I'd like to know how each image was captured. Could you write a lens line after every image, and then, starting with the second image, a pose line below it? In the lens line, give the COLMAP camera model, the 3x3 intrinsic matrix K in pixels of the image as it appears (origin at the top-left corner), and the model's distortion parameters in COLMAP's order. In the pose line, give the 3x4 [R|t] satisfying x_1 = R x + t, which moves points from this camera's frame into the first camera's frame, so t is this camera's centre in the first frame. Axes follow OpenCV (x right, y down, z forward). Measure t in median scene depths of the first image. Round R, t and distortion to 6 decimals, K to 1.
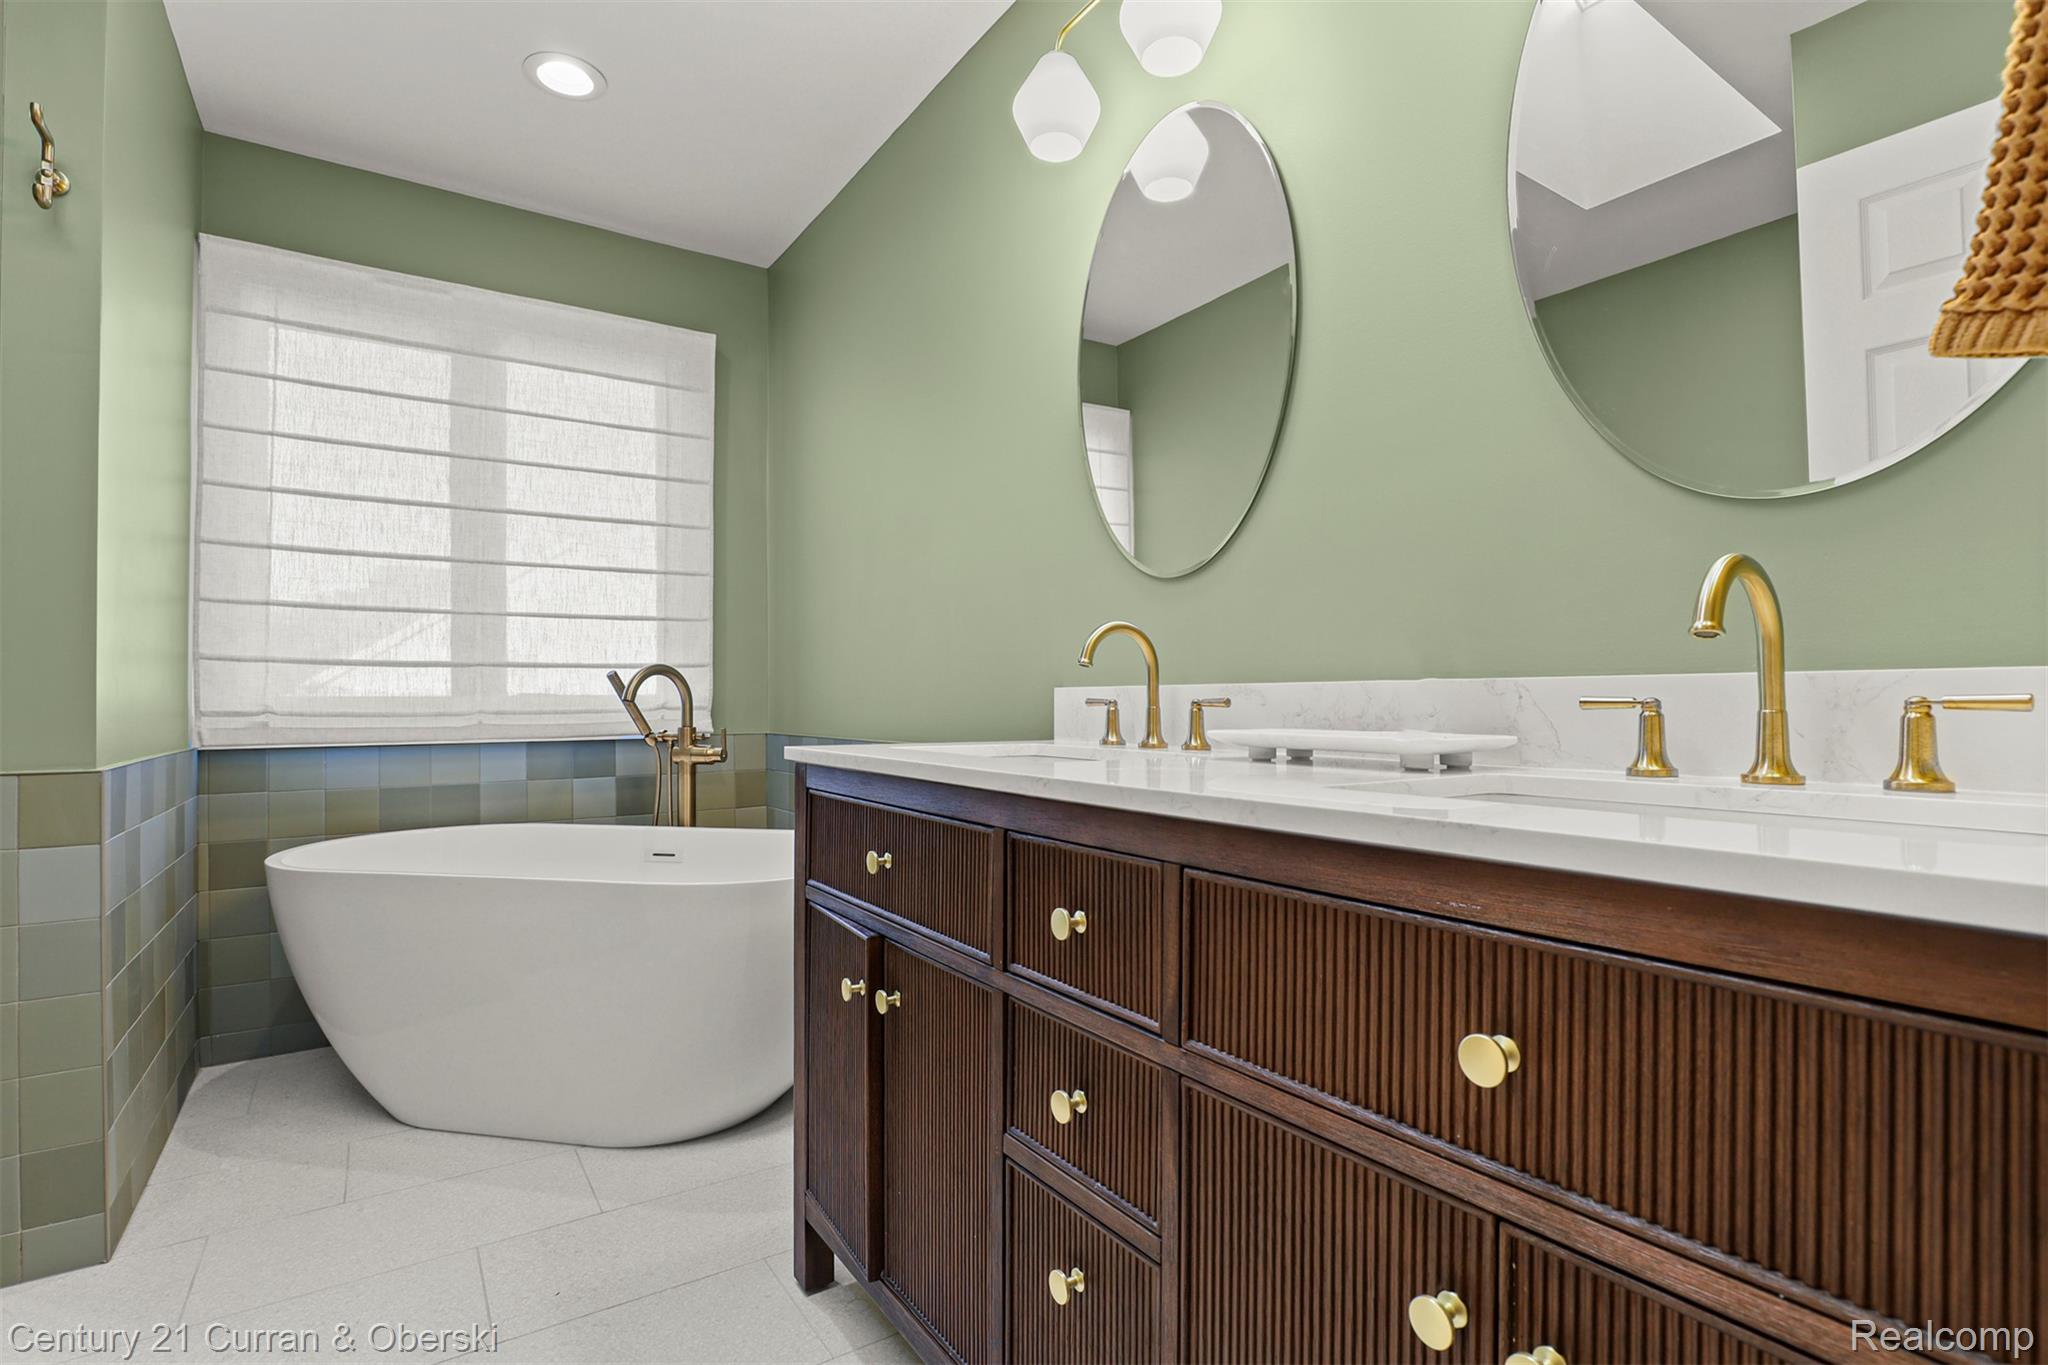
lens RADIAL K [[950.2, 0, 1025.7], [0, 950.2, 678.1], [0, 0, 1]] dist [-0.031367, 0.002261]
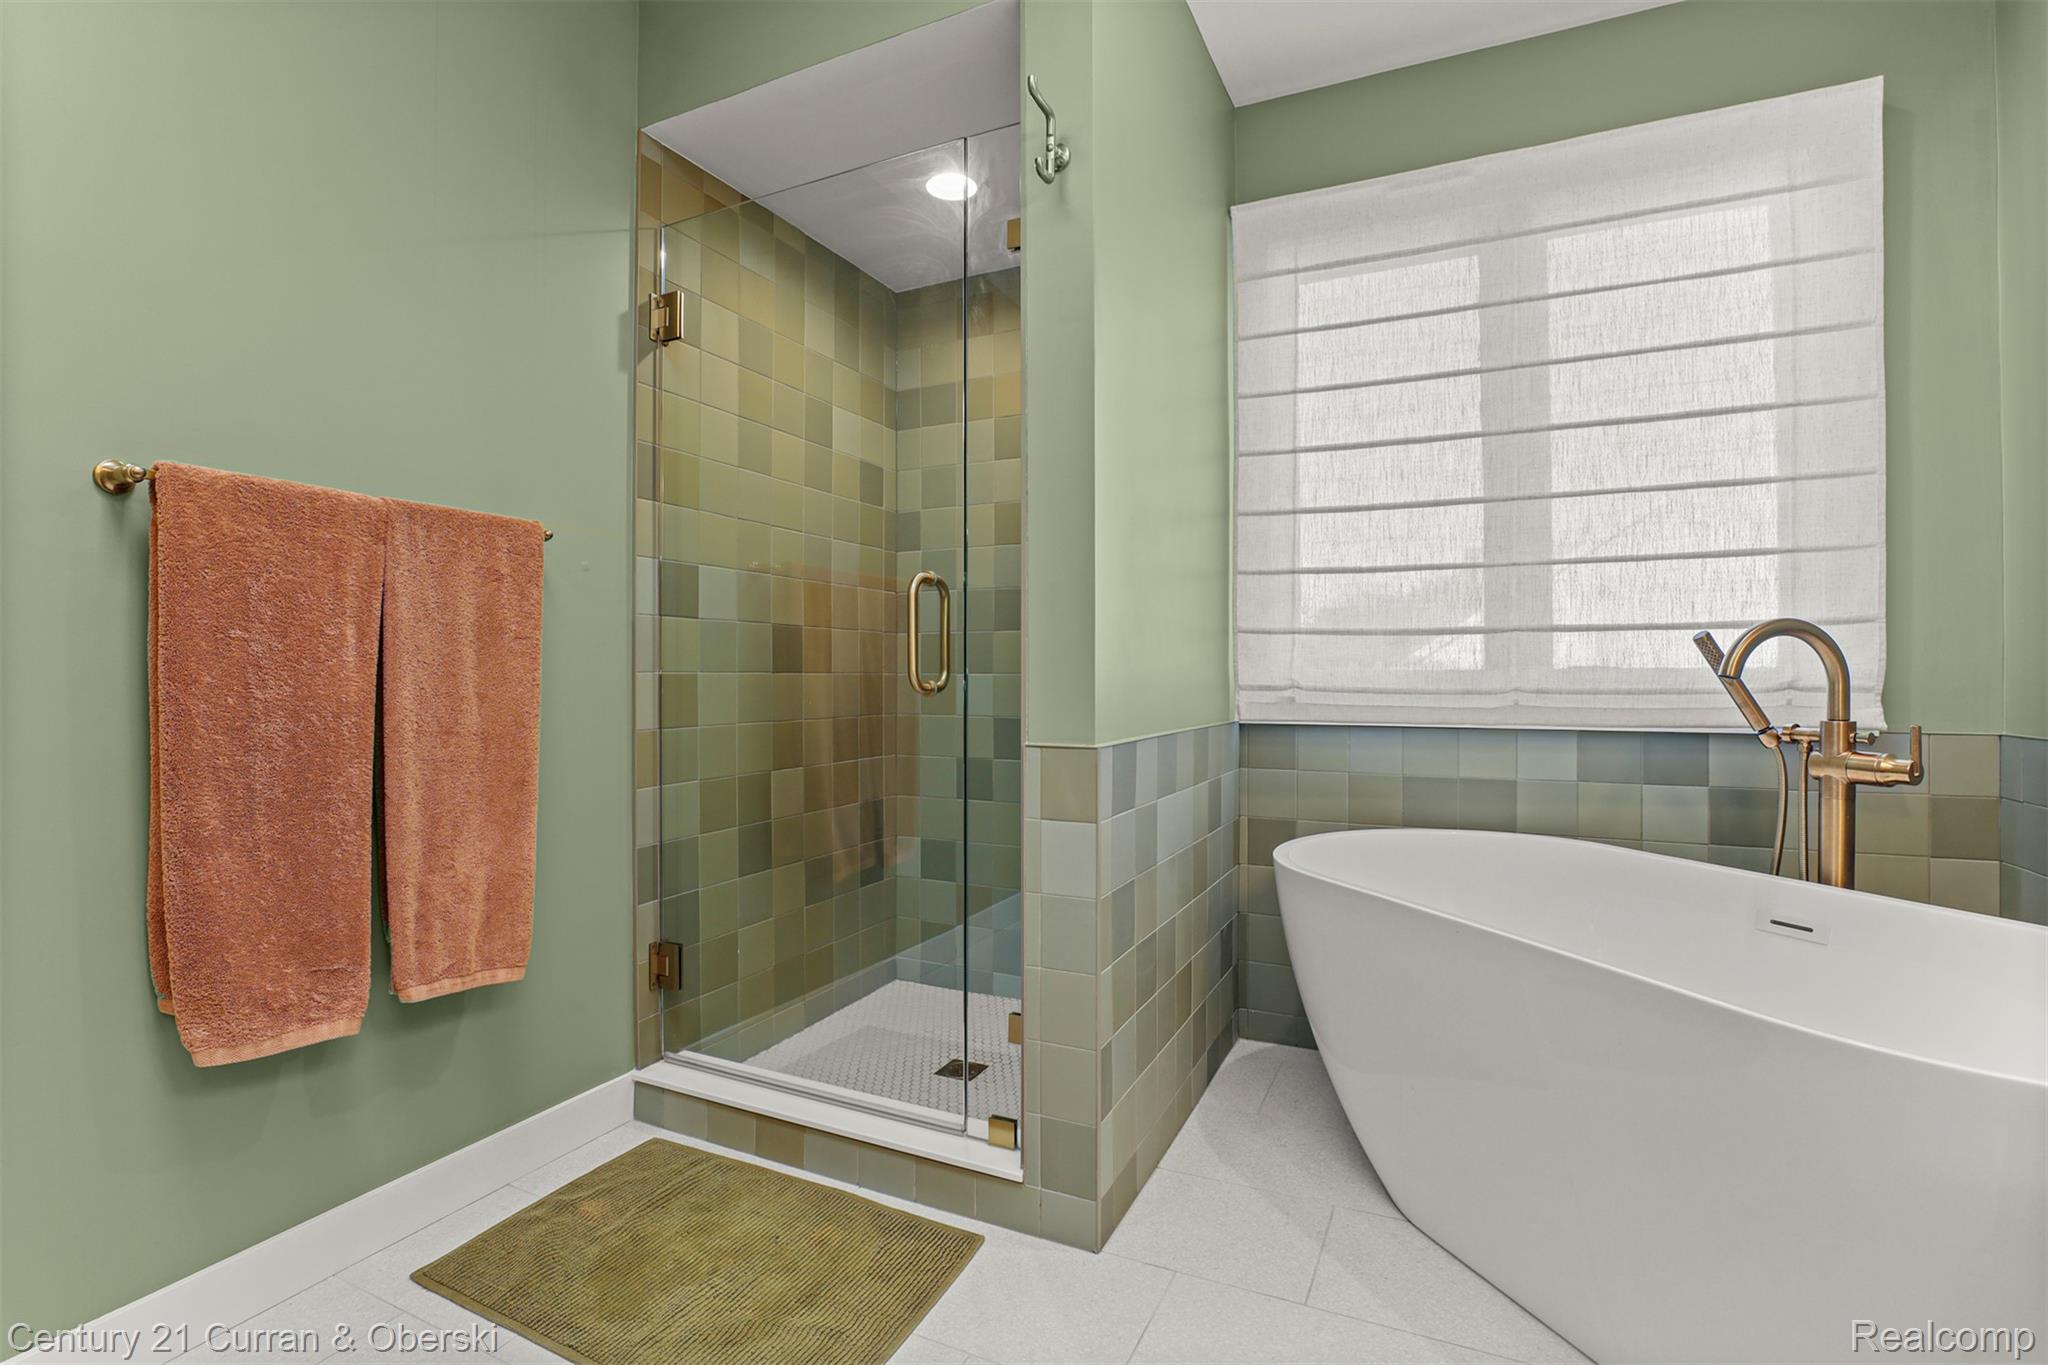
lens RADIAL K [[950.2, 0, 1031.4], [0, 950.2, 685.2], [0, 0, 1]] dist [-0.031367, 0.002261]
pose [[0.503832, 0.013695, -0.863693, -0.110088], [0.016574, 0.999537, 0.025518, 0.005647], [0.863642, -0.027171, 0.503372, 0.268220]]
